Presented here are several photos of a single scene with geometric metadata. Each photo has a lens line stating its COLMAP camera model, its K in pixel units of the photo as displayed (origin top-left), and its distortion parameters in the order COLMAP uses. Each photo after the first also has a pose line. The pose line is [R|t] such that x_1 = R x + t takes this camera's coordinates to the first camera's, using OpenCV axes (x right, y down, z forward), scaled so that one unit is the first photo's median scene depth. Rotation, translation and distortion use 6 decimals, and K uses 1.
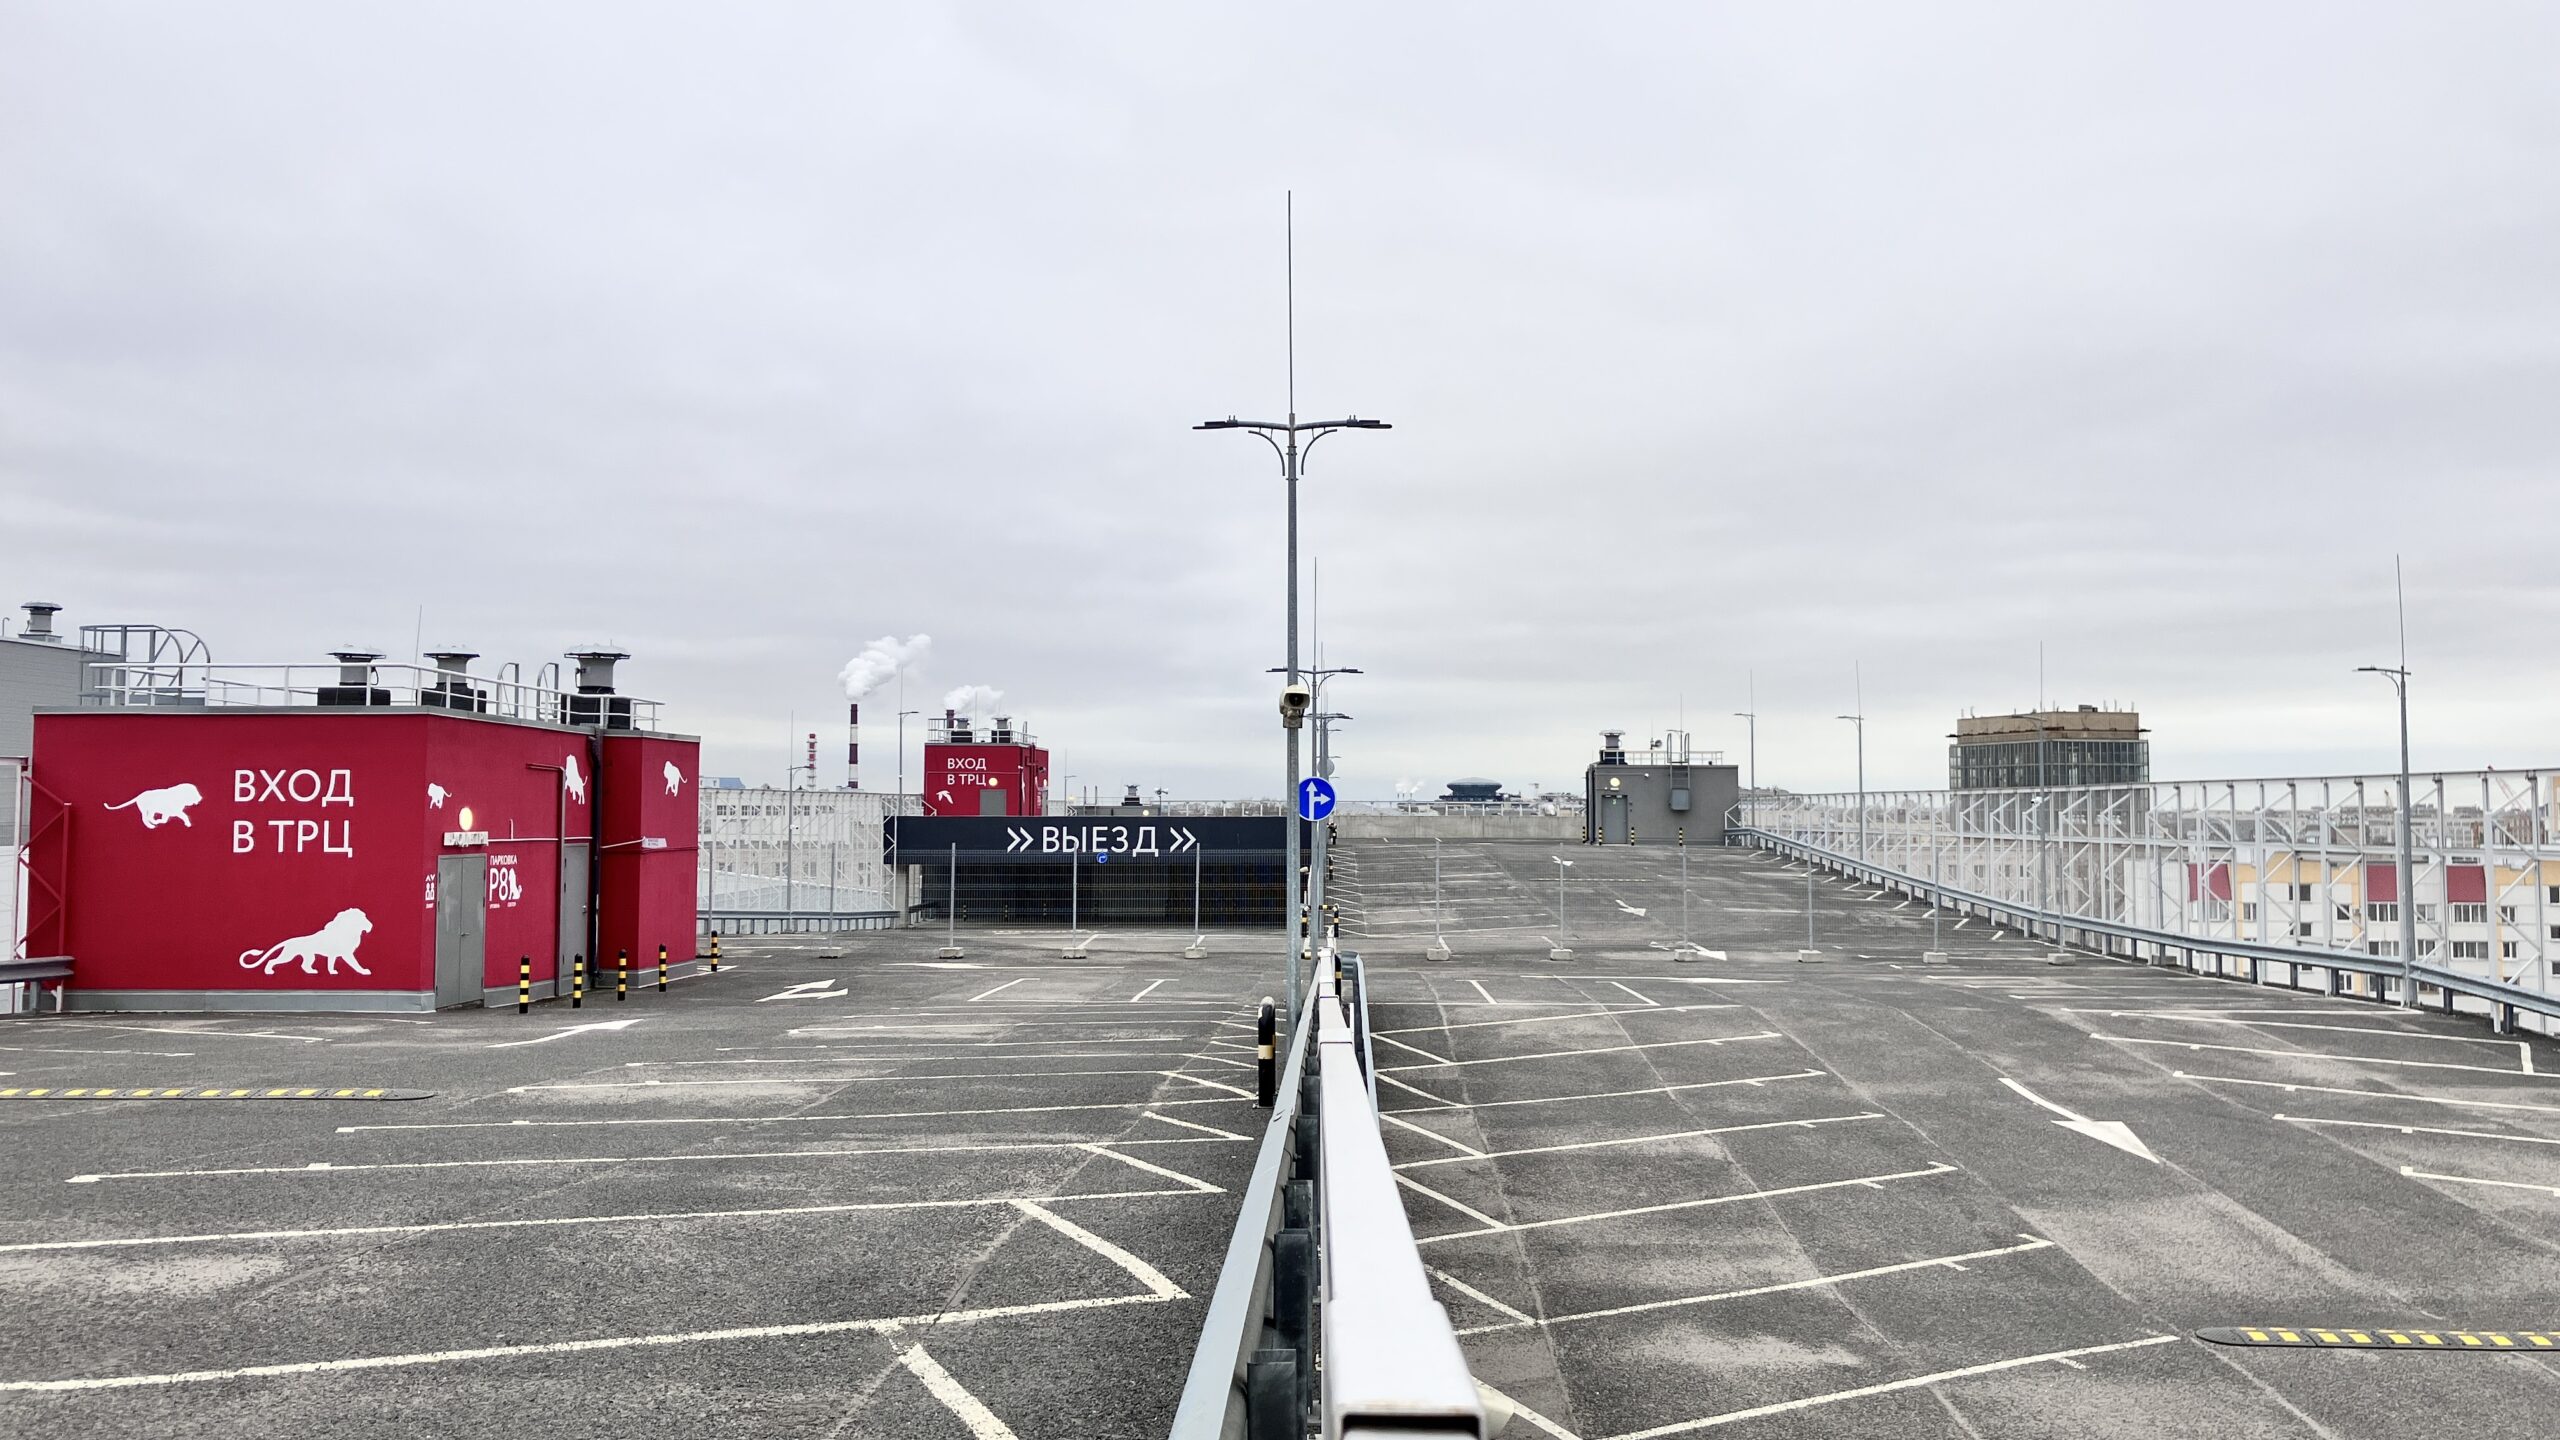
lens RADIAL K [[2133.8, 0, 1299.0], [0, 2133.8, 673.1], [0, 0, 1]] dist [0.103018, -0.150568]
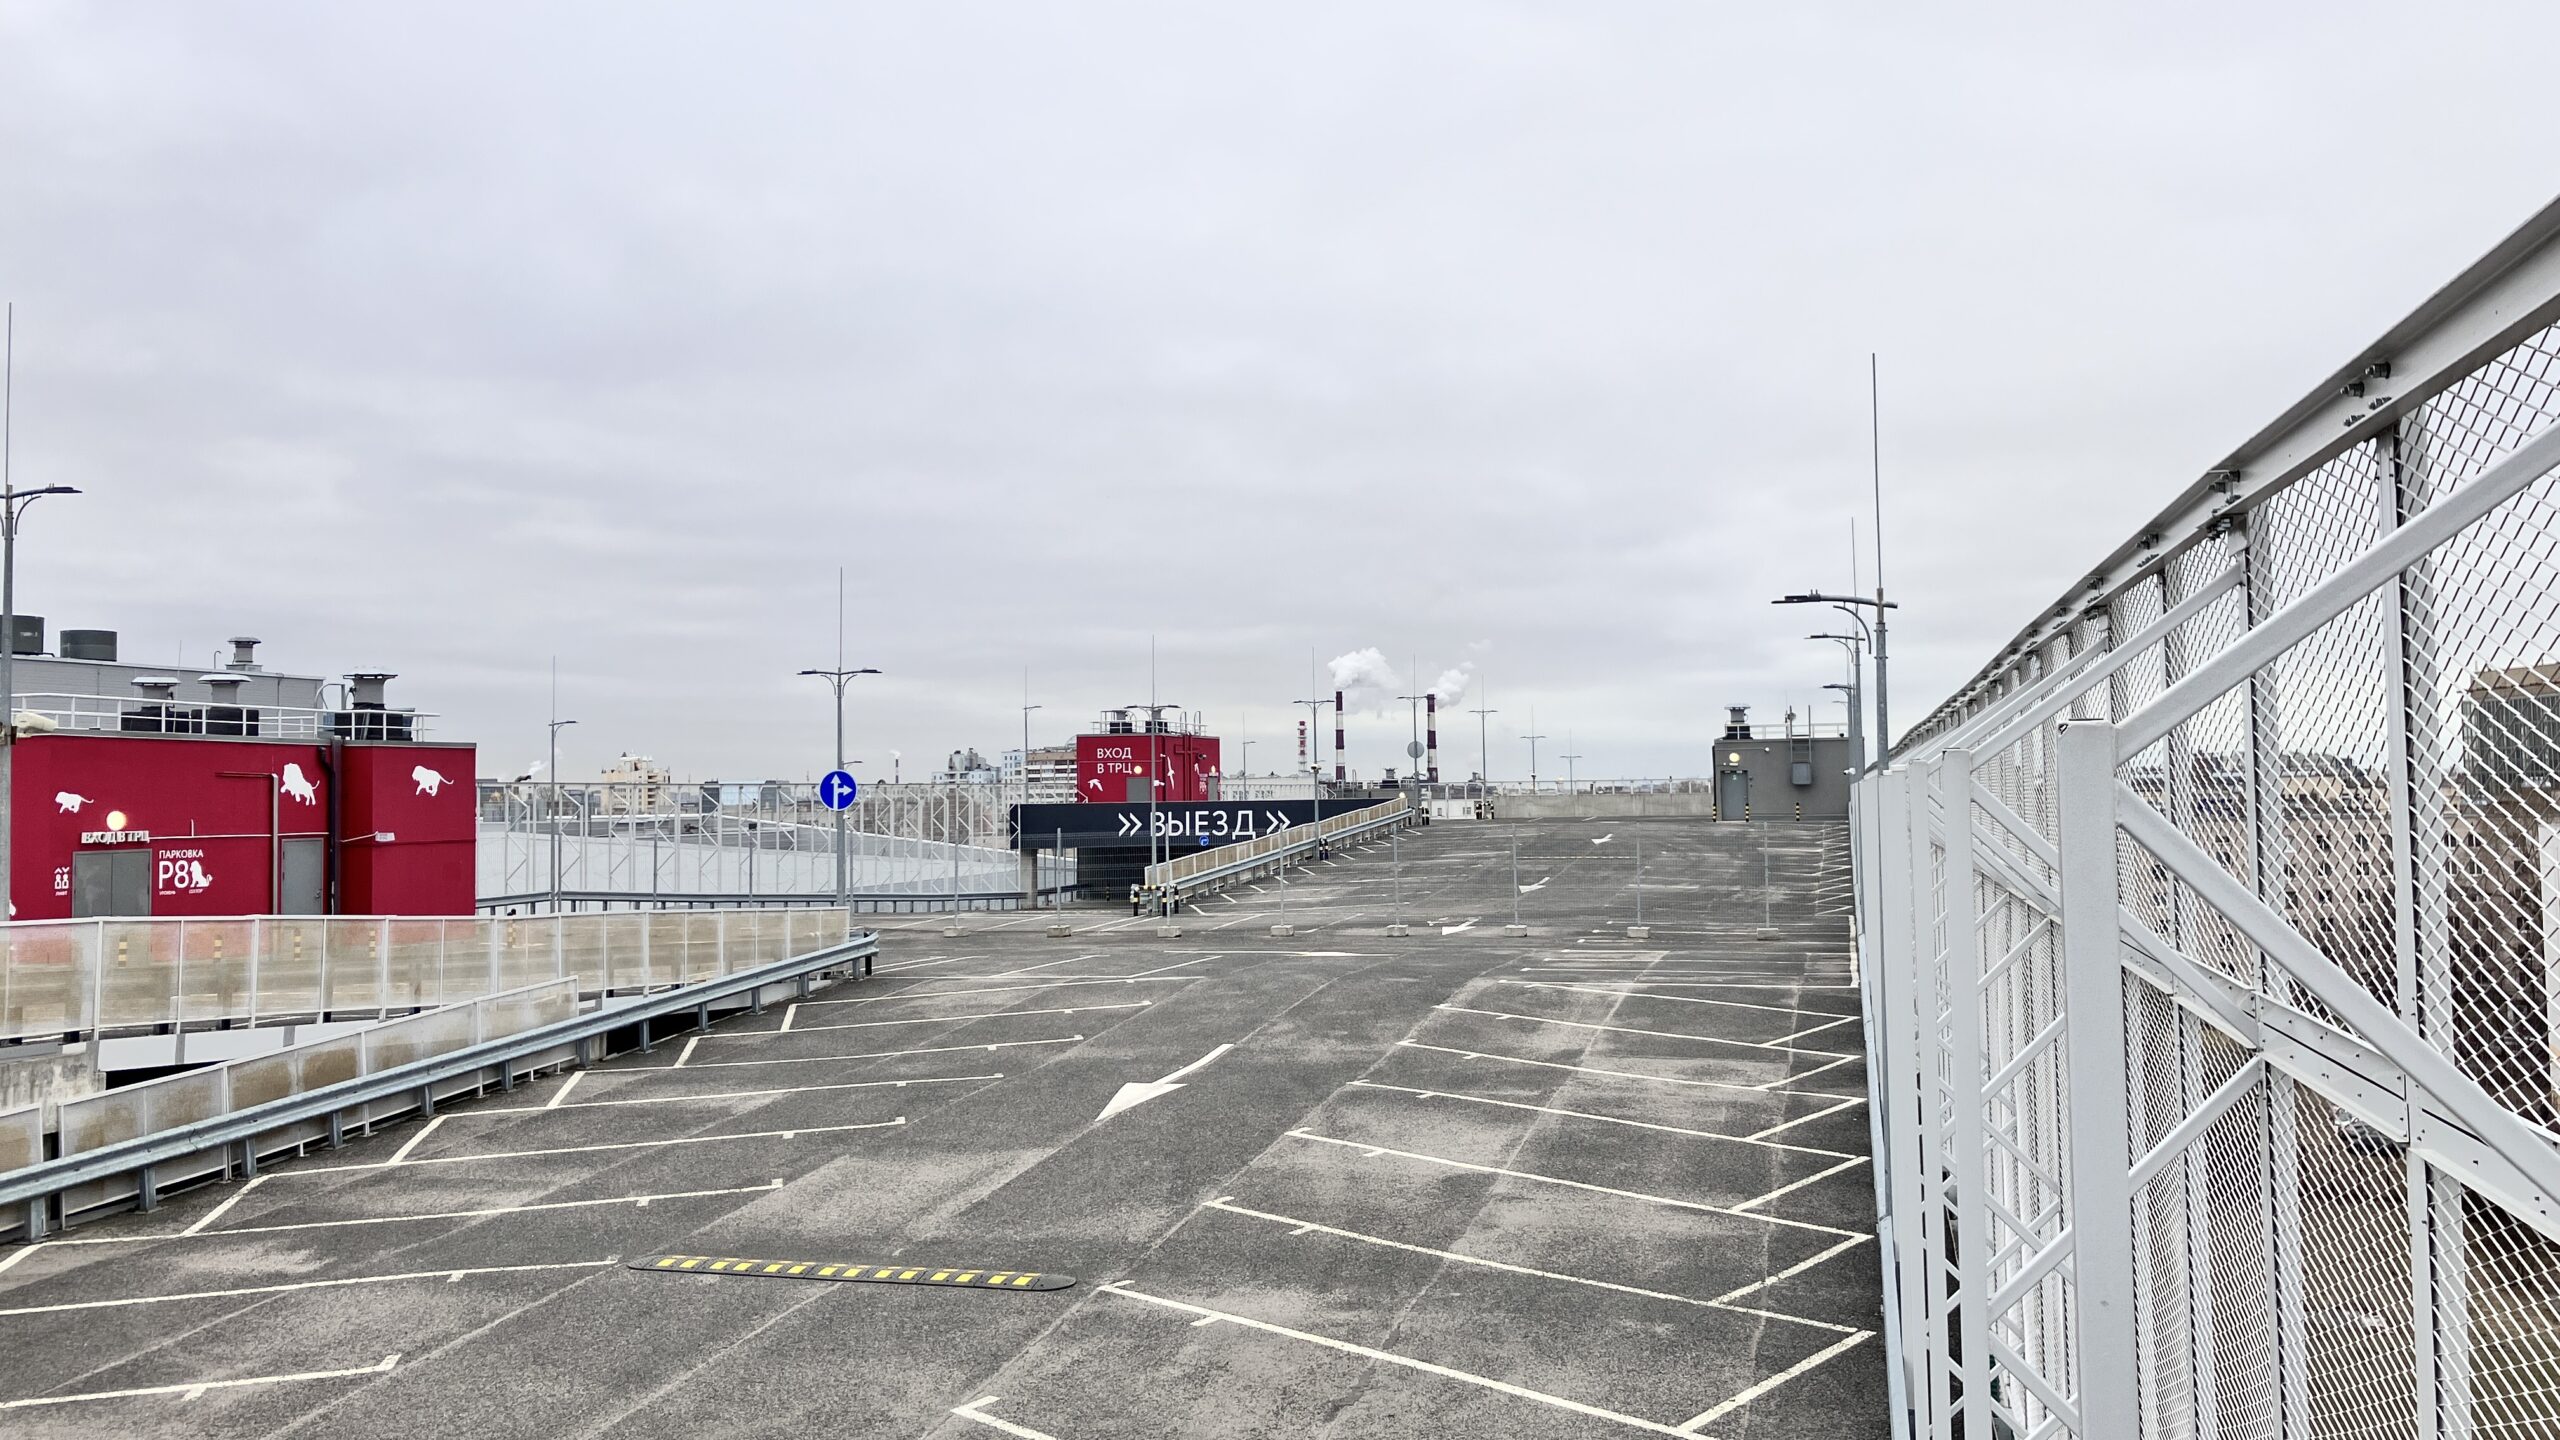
lens RADIAL K [[2133.8, 0, 1299.0], [0, 2133.8, 673.1], [0, 0, 1]] dist [0.103018, -0.150568]
pose [[0.965030, -0.032392, -0.260131, 0.460749], [0.034760, 0.999386, 0.004508, 0.002449], [0.259825, -0.013392, 0.965563, 0.005407]]
